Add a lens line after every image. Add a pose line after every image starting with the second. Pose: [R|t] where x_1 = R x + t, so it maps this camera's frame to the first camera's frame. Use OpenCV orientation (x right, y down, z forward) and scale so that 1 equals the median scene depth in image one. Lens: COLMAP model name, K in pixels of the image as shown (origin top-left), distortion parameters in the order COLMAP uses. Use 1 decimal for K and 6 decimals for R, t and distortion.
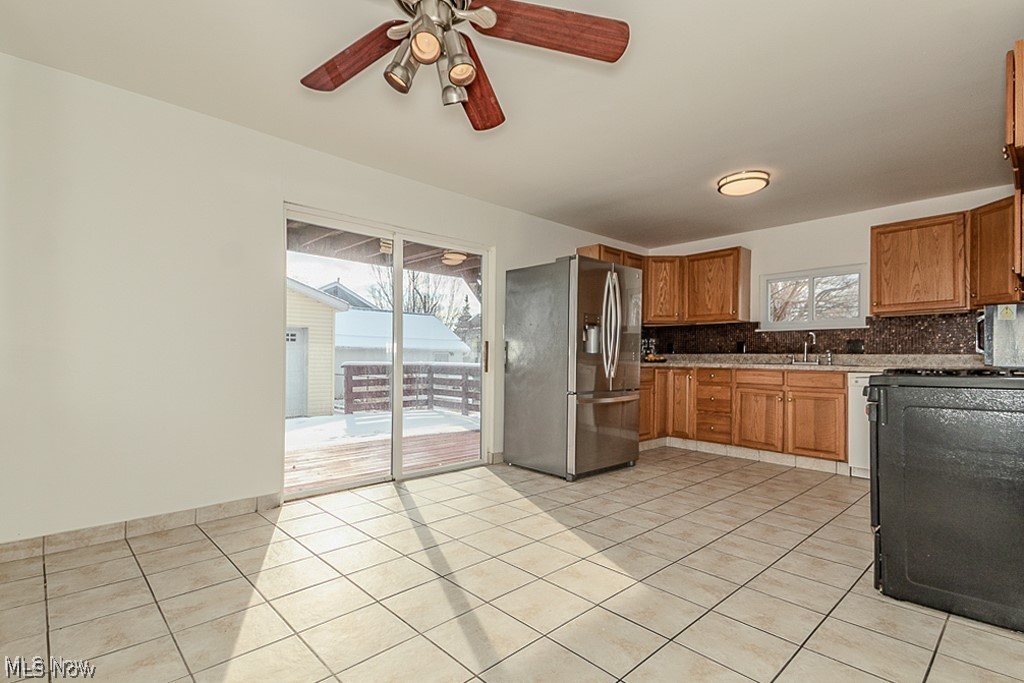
lens RADIAL K [[482.0, 0, 512.8], [0, 482.0, 356.5], [0, 0, 1]] dist [0.075792, -0.027802]
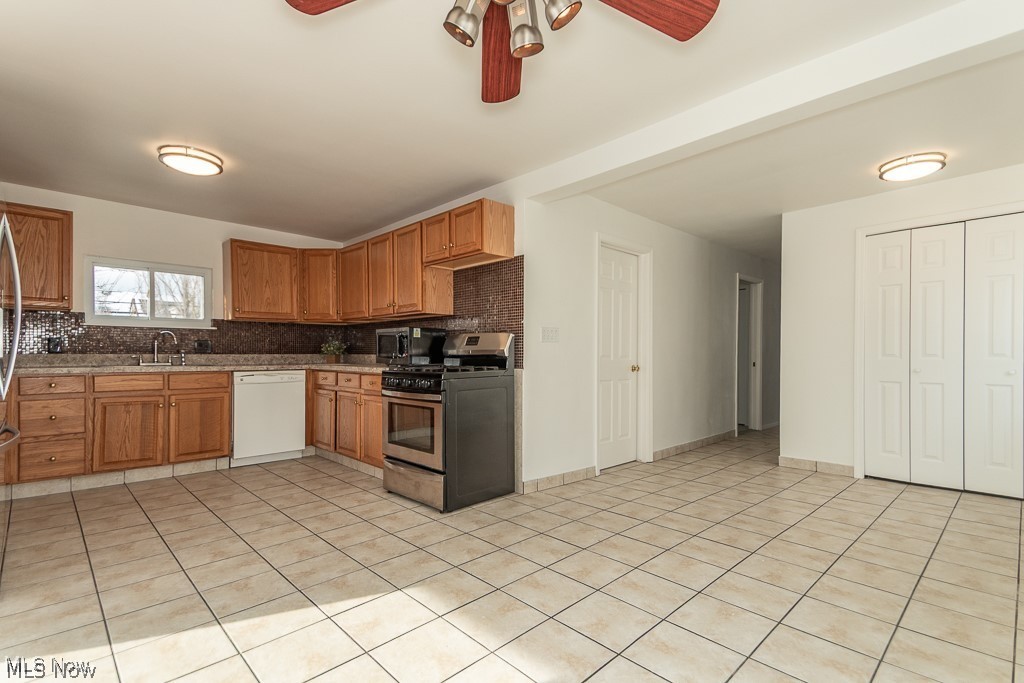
lens RADIAL K [[475.2, 0, 512.0], [0, 475.2, 352.7], [0, 0, 1]] dist [0.067328, -0.026012]
pose [[-0.002488, -0.005385, 0.999982, -0.354341], [-0.001121, 0.999985, 0.005382, -0.014571], [-0.999996, -0.001107, -0.002494, 0.378671]]
